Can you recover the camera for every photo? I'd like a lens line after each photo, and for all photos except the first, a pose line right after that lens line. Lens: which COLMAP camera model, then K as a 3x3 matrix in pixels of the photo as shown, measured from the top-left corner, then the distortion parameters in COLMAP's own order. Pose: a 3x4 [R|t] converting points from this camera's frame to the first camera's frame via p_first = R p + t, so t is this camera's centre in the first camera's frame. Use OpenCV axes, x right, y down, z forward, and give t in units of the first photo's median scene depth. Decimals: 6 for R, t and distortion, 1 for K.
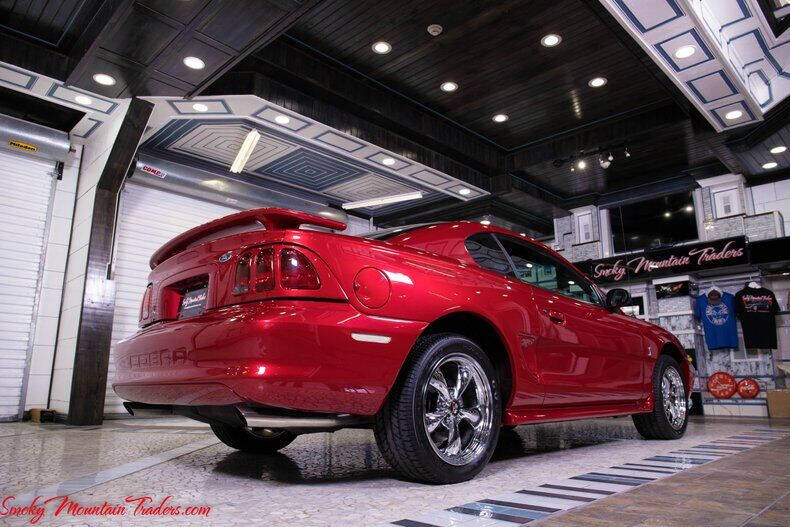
lens RADIAL K [[550.8, 0, 395.0], [0, 550.8, 263.5], [0, 0, 1]] dist [-0.092510, 0.067854]
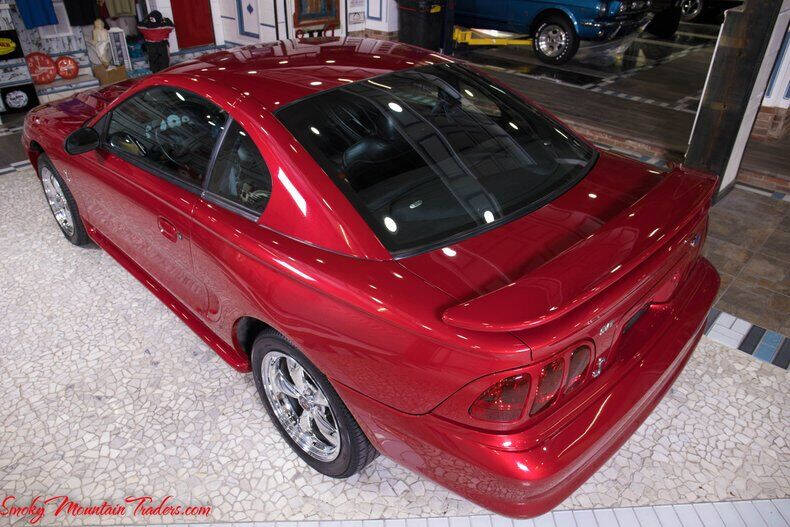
lens RADIAL K [[567.2, 0, 389.0], [0, 567.2, 267.3], [0, 0, 1]] dist [-0.093205, 0.070896]
pose [[-0.006906, -0.531281, 0.847168, -0.341805], [-0.228665, 0.825580, 0.515878, -0.103461], [-0.973481, -0.190155, -0.127187, 0.491273]]
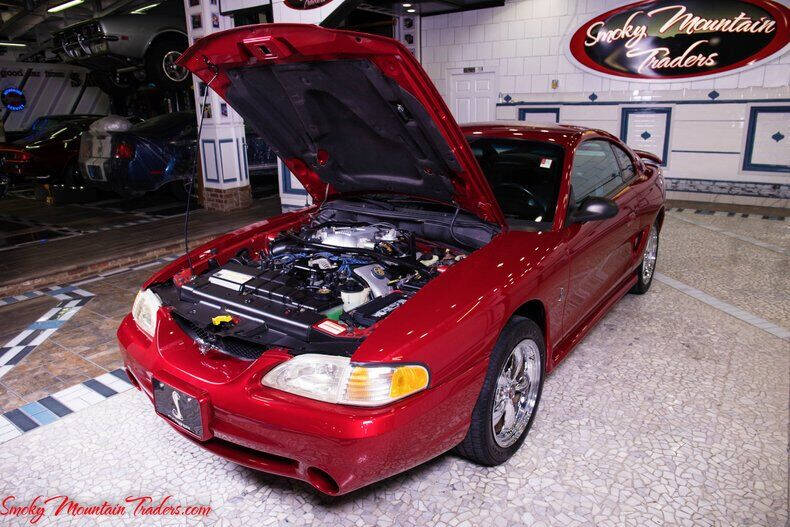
lens RADIAL K [[550.8, 0, 395.0], [0, 550.8, 263.5], [0, 0, 1]] dist [-0.092510, 0.067854]
pose [[-0.988311, 0.060608, -0.139885, 0.238021], [0.052907, 0.996906, 0.058137, 0.079595], [0.142976, 0.050057, -0.988460, 1.044013]]
